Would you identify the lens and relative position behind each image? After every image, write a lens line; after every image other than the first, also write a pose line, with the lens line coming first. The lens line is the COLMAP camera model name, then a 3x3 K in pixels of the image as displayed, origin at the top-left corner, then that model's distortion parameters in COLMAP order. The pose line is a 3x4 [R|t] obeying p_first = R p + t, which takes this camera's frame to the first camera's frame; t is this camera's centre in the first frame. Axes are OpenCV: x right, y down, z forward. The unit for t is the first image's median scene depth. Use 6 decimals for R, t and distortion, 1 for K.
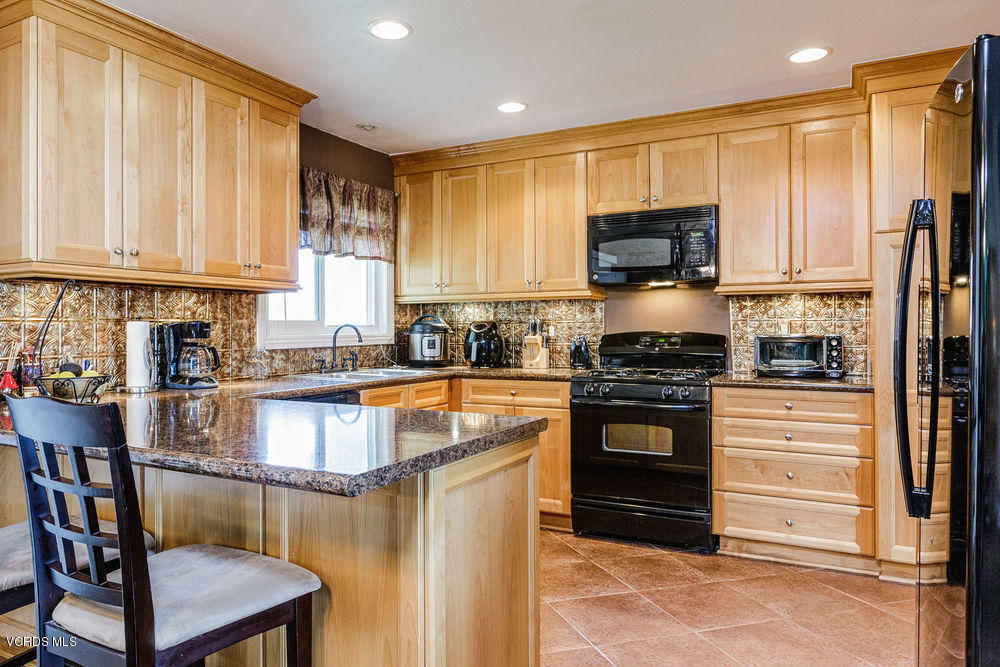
lens RADIAL K [[746.3, 0, 470.9], [0, 746.3, 322.3], [0, 0, 1]] dist [-0.008362, 0.006054]
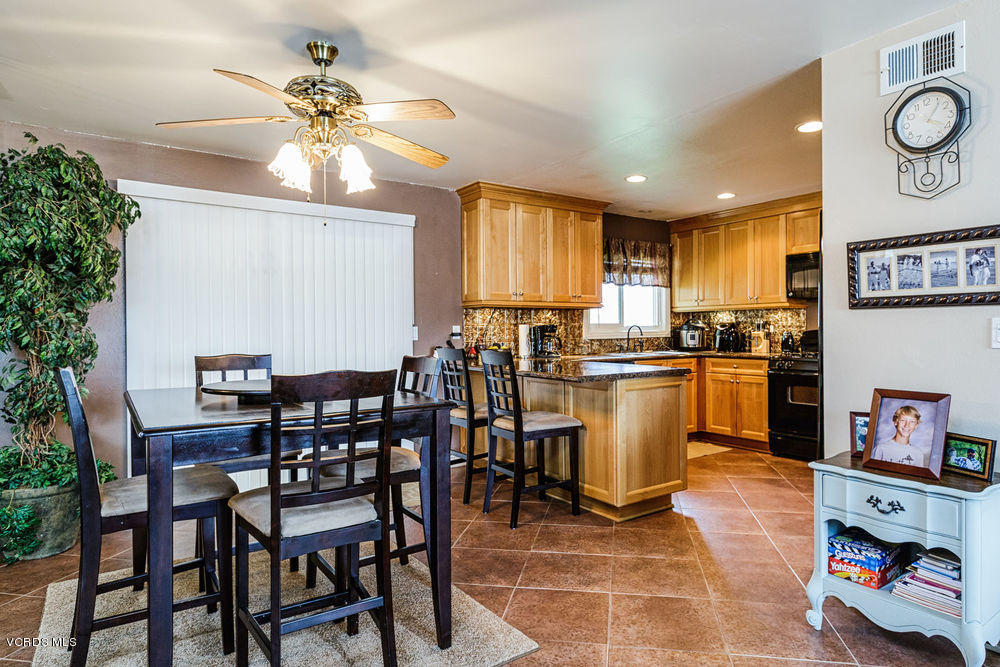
lens RADIAL K [[572.2, 0, 503.4], [0, 572.2, 329.8], [0, 0, 1]] dist [0.000819, 0.000009]
pose [[0.889648, -0.002860, -0.456637, 0.186800], [0.008245, 0.999918, 0.009802, -0.002716], [0.456572, -0.012485, 0.889599, -0.363012]]
